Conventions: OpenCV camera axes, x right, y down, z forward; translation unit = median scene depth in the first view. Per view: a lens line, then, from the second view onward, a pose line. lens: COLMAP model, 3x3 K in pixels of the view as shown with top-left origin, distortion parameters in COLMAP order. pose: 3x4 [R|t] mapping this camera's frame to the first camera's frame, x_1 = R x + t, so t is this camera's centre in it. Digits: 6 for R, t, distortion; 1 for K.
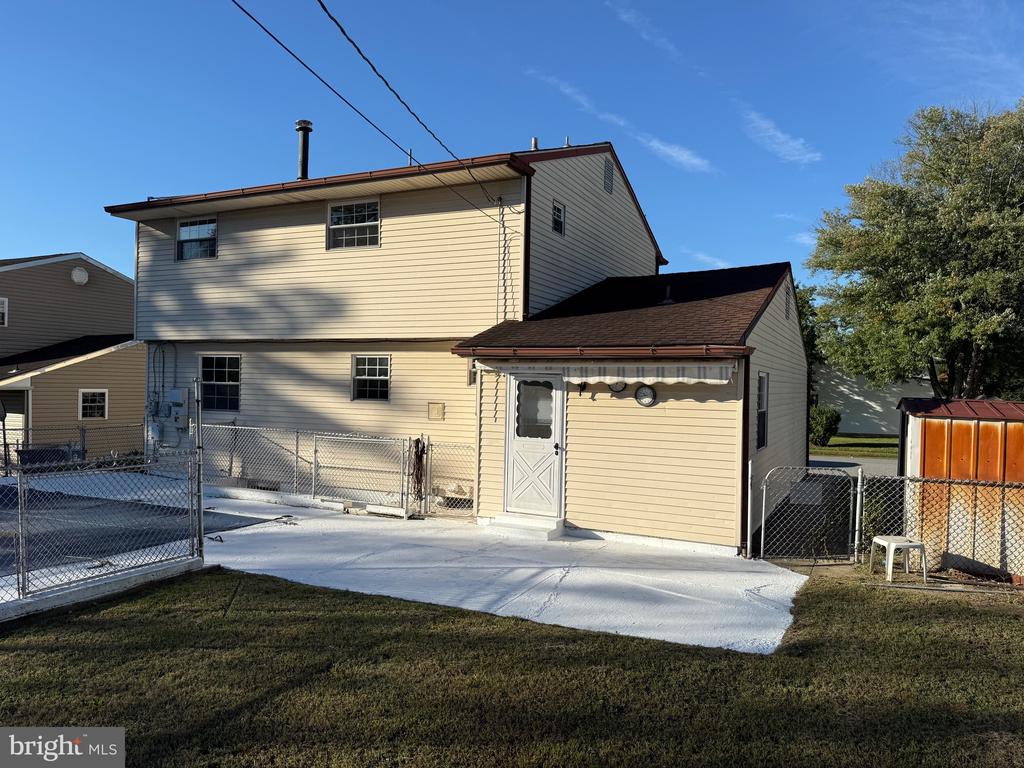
lens RADIAL K [[728.1, 0, 512.0], [0, 728.1, 384.0], [0, 0, 1]] dist [0.207179, -0.340231]
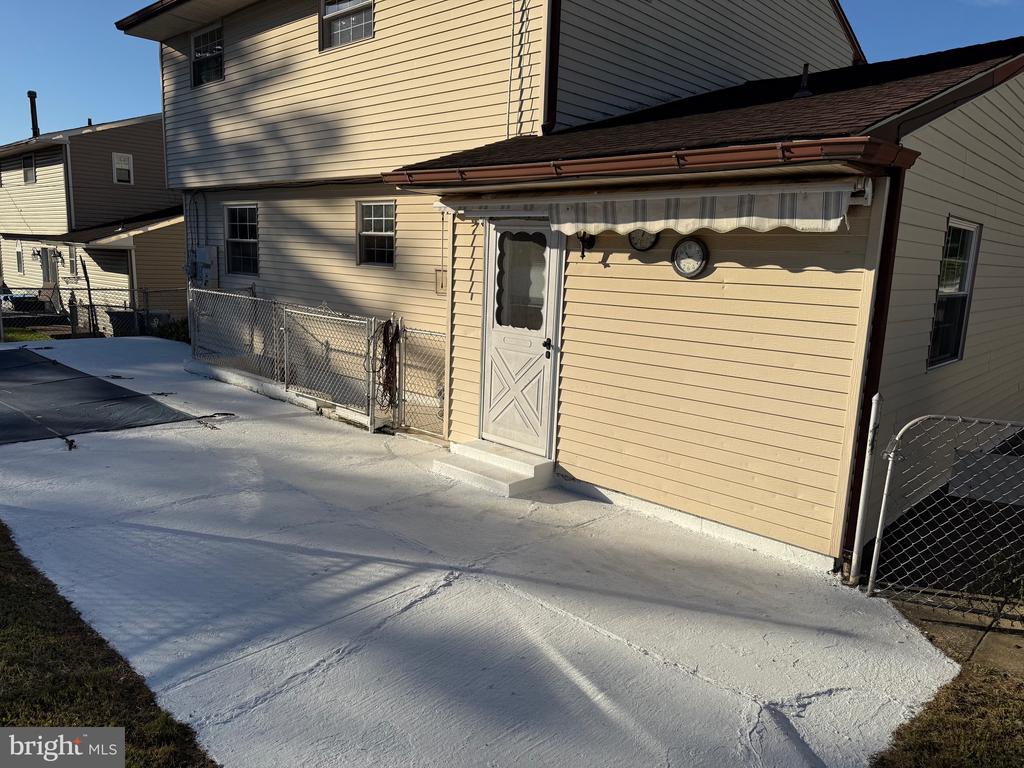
lens RADIAL K [[720.5, 0, 512.0], [0, 720.5, 384.0], [0, 0, 1]] dist [0.087823, -0.096605]
pose [[0.953702, 0.069557, -0.292599, 0.207004], [-0.020166, 0.985488, 0.168540, 0.018961], [0.300076, -0.154837, 0.941265, 0.428961]]
